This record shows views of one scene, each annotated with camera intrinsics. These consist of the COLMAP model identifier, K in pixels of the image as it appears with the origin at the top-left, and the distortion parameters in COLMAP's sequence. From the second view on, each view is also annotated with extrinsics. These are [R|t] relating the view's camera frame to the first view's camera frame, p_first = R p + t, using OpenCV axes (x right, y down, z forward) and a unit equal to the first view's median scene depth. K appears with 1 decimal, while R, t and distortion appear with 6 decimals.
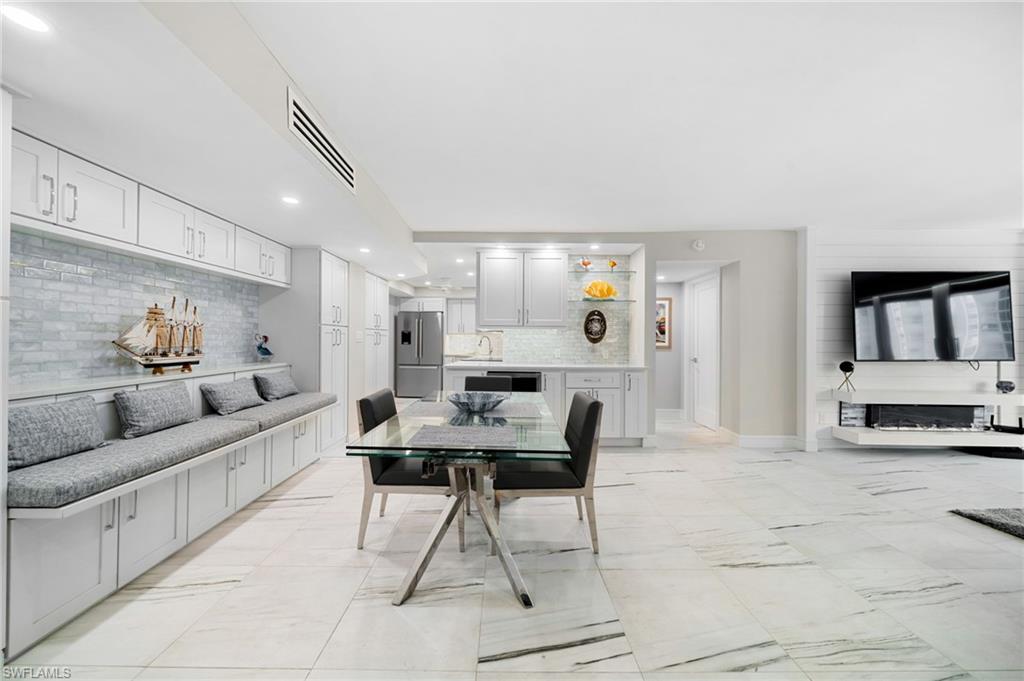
lens RADIAL K [[366.1, 0, 508.7], [0, 366.1, 339.5], [0, 0, 1]] dist [-0.001517, -0.000474]
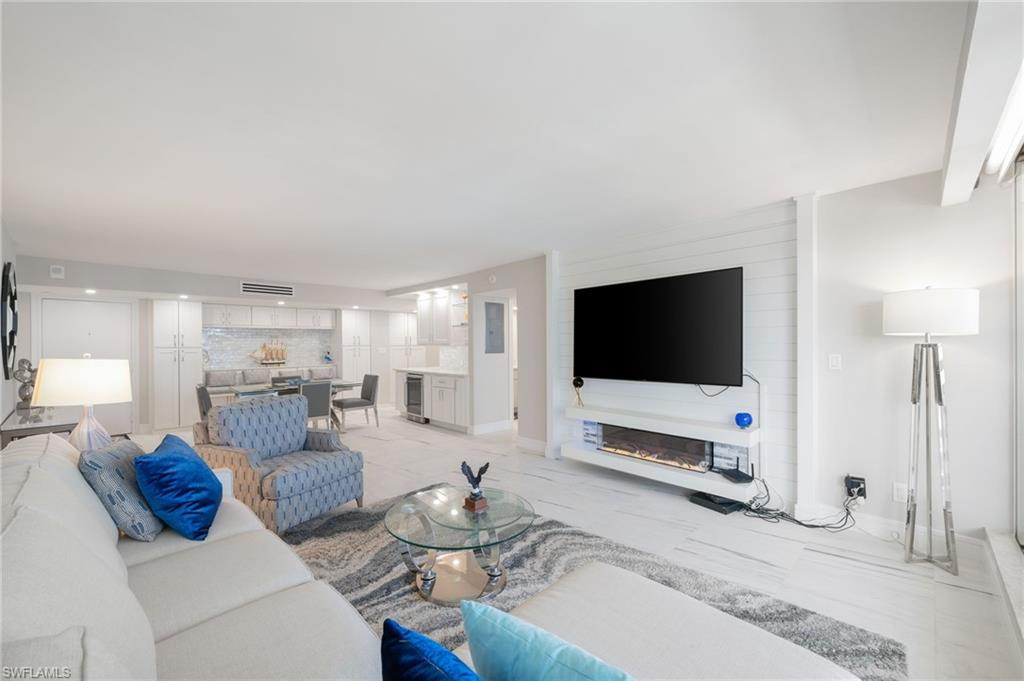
lens RADIAL K [[420.0, 0, 516.1], [0, 420.0, 344.2], [0, 0, 1]] dist [-0.001380, 0.000317]
pose [[0.690919, -0.009416, -0.722871, 1.922429], [0.012300, 0.999924, -0.001269, -0.037287], [0.722827, -0.008015, 0.690982, 0.080254]]
